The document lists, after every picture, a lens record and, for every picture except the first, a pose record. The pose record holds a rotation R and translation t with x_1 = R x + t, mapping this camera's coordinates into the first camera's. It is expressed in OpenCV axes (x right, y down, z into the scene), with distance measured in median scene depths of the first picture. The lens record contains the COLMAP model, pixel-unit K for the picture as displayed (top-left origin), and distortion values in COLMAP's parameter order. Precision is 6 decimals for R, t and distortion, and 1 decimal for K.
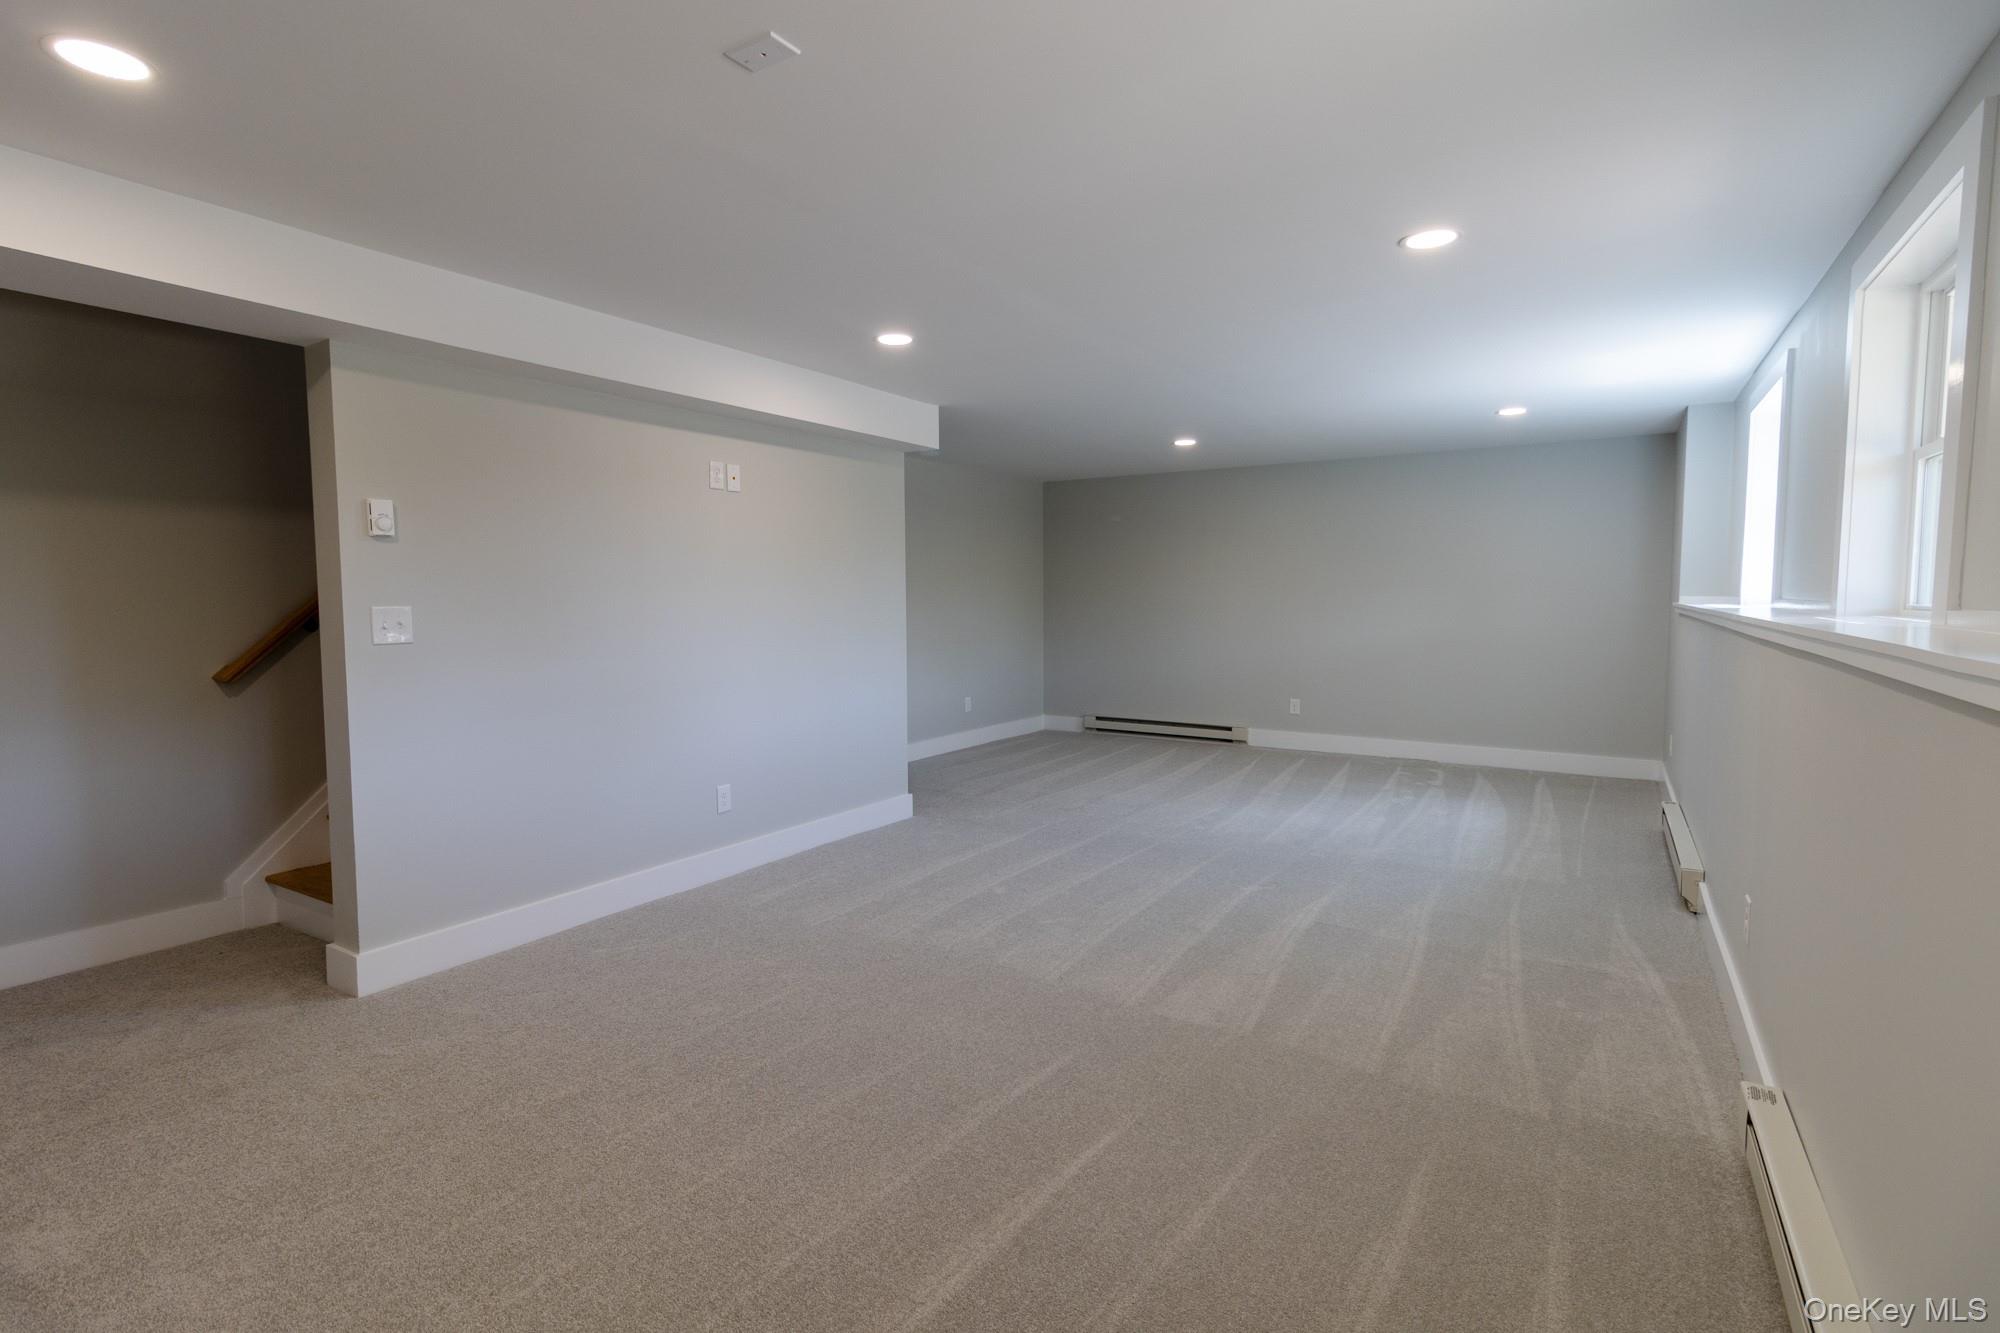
lens RADIAL K [[943.1, 0, 1003.3], [0, 943.1, 658.6], [0, 0, 1]] dist [0.001493, 0.000282]
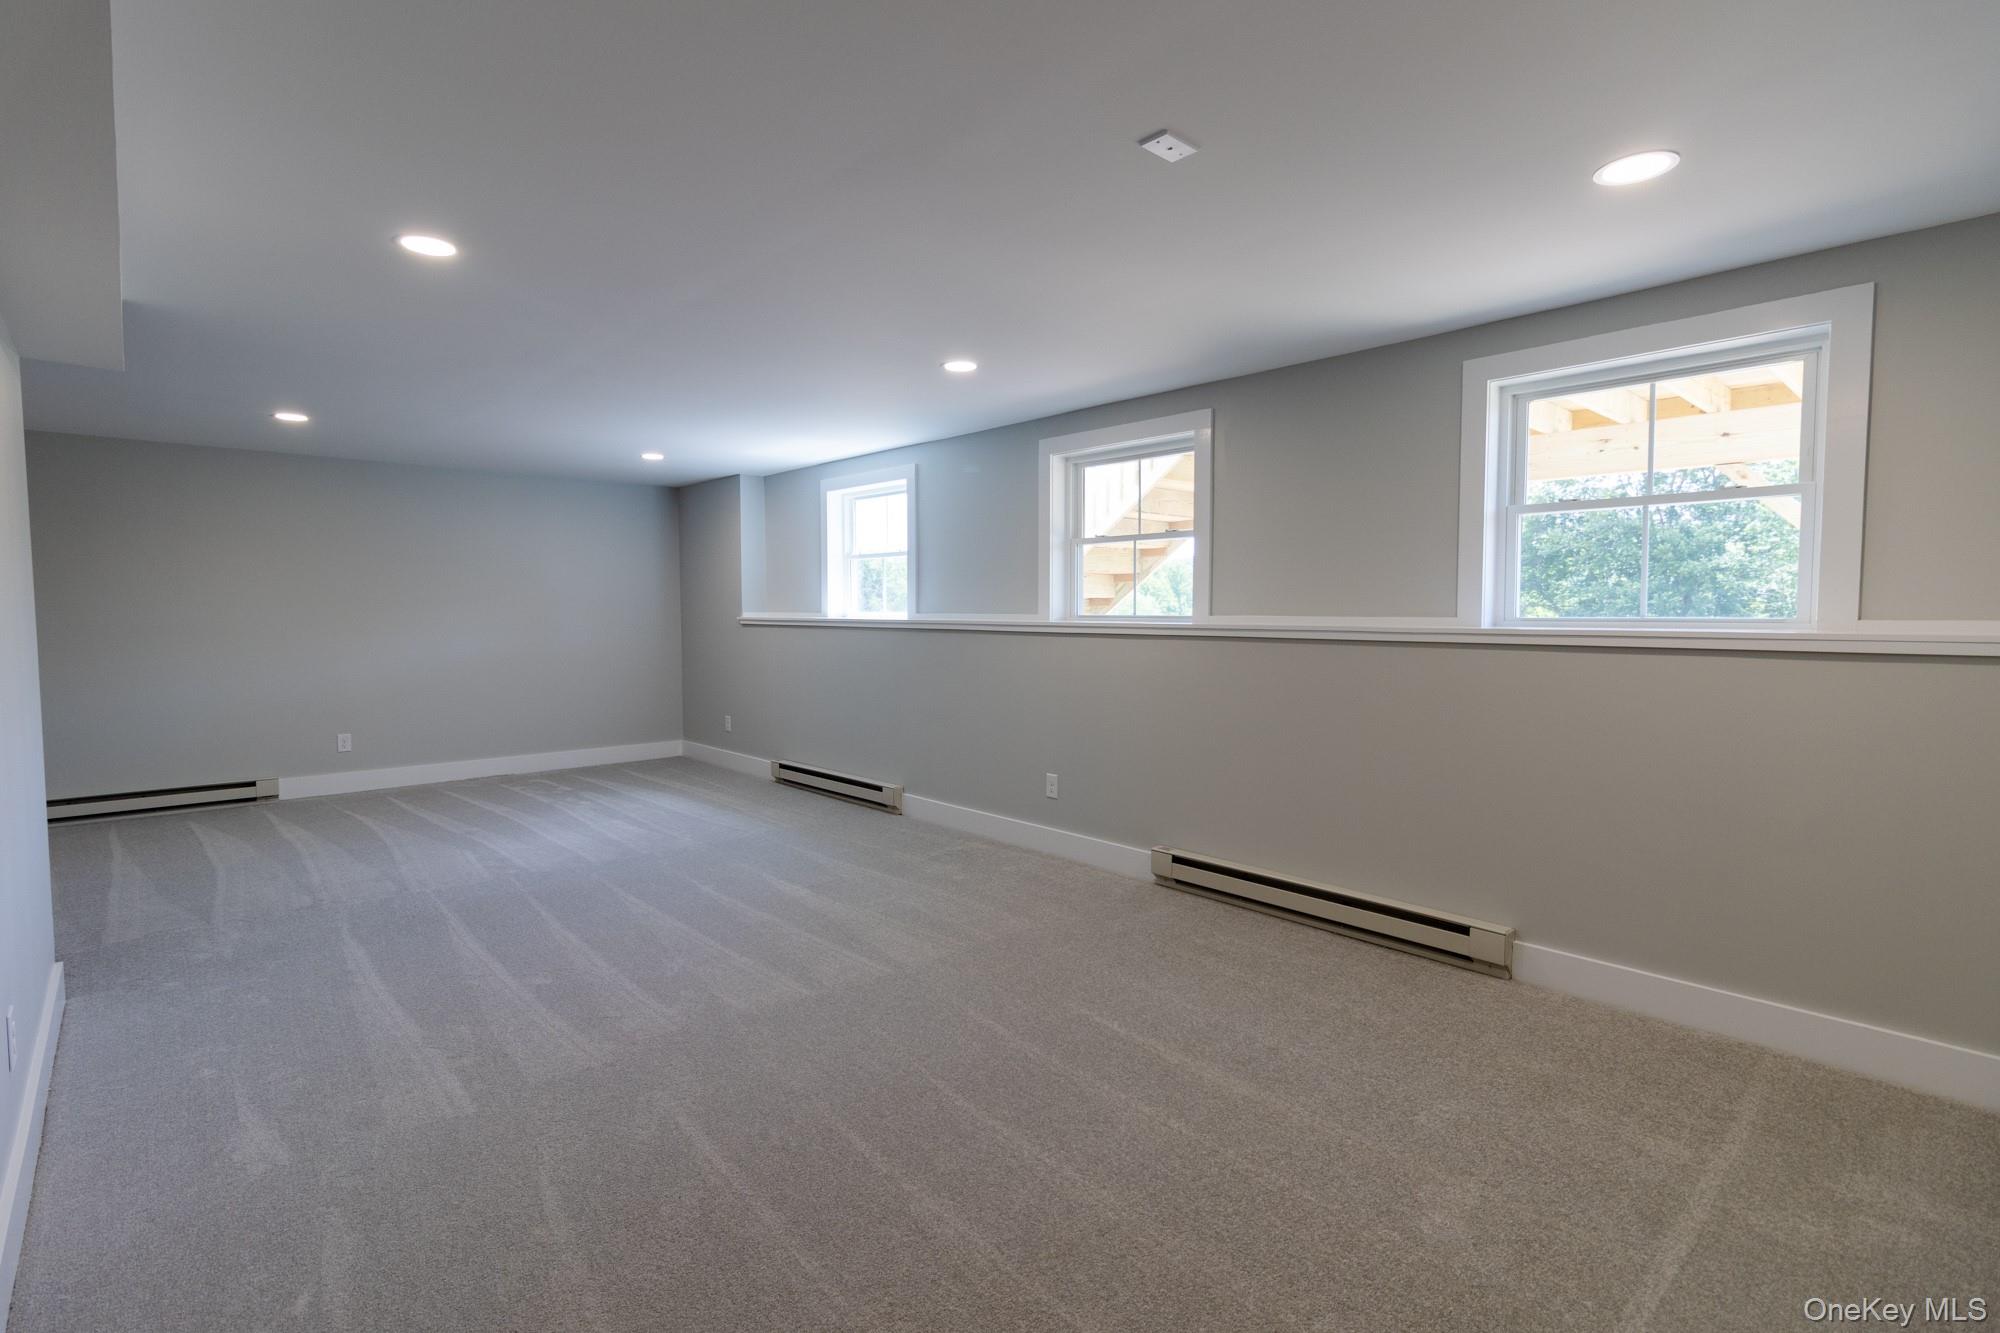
lens RADIAL K [[914.8, 0, 976.3], [0, 914.8, 657.1], [0, 0, 1]] dist [0.003793, 0.000203]
pose [[0.271943, -0.043208, 0.961343, -0.593753], [0.066581, 0.997442, 0.025996, -0.017298], [-0.960007, 0.056938, 0.274124, 0.406065]]
